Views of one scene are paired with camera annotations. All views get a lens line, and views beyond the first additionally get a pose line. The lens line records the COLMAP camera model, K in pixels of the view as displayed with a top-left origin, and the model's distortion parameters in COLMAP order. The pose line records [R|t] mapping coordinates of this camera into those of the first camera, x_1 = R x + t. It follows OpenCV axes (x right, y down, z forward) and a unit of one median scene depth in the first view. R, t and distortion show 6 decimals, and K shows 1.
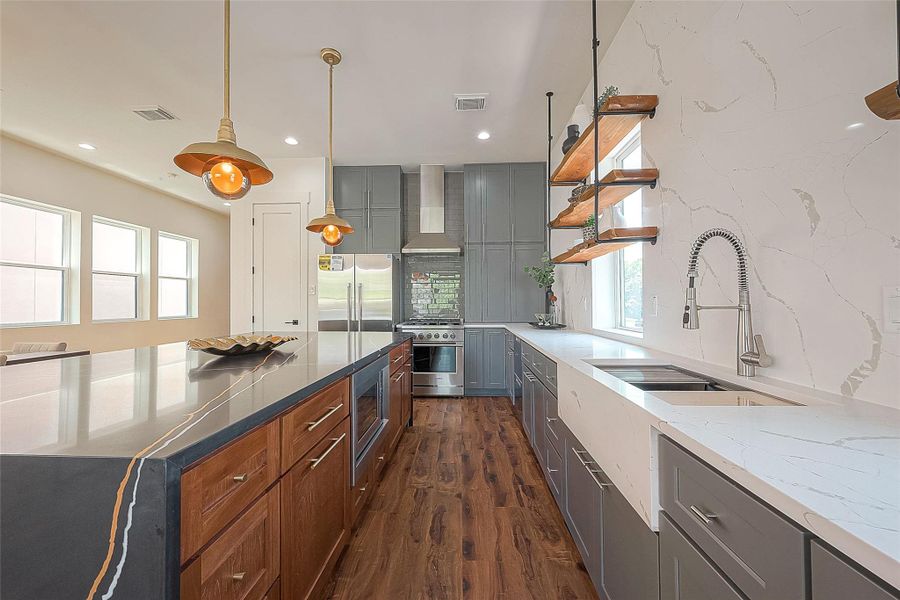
lens RADIAL K [[354.5, 0, 450.9], [0, 354.5, 299.9], [0, 0, 1]] dist [0.000282, -0.000378]
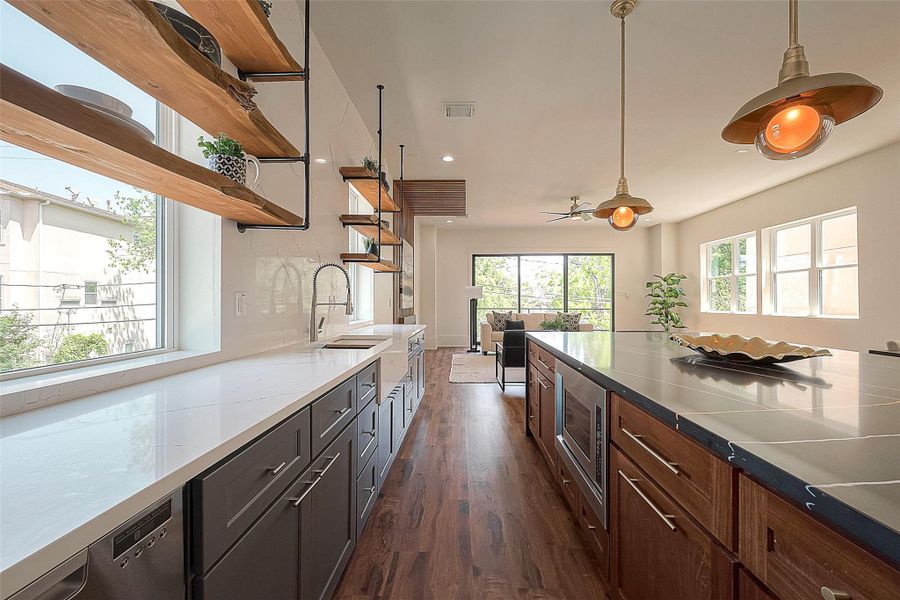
lens RADIAL K [[354.5, 0, 457.6], [0, 354.5, 302.4], [0, 0, 1]] dist [0.000282, -0.000378]
pose [[-0.999685, 0.005632, -0.024440, 0.071313], [0.006045, 0.999840, -0.016862, 0.024562], [0.024341, -0.017005, -0.999559, 1.631720]]
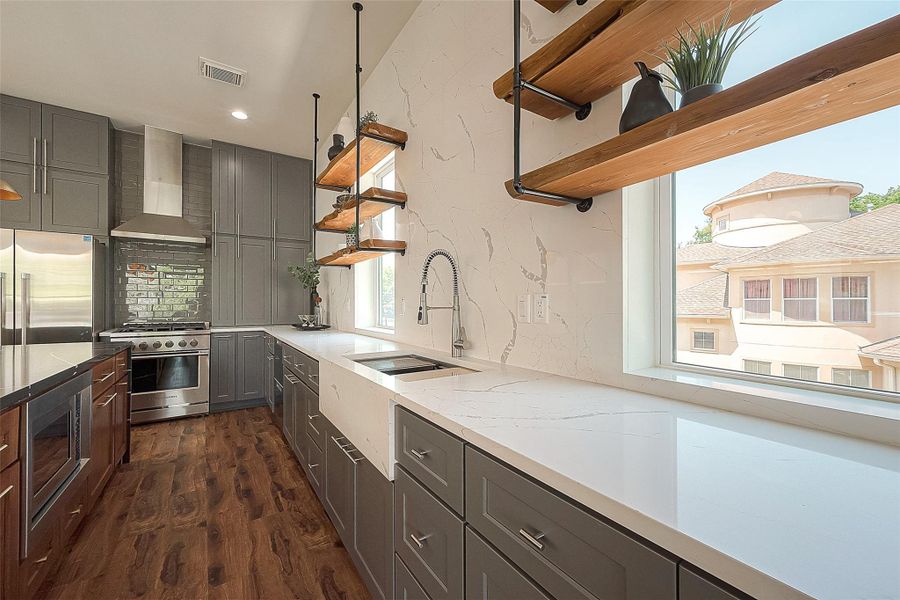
lens RADIAL K [[354.5, 0, 449.8], [0, 354.5, 300.9], [0, 0, 1]] dist [0.000282, -0.000378]
pose [[0.805983, 0.009850, 0.591856, -0.008775], [-0.009396, 0.999948, -0.003847, 0.000001], [-0.591864, -0.002460, 0.806034, -0.060166]]
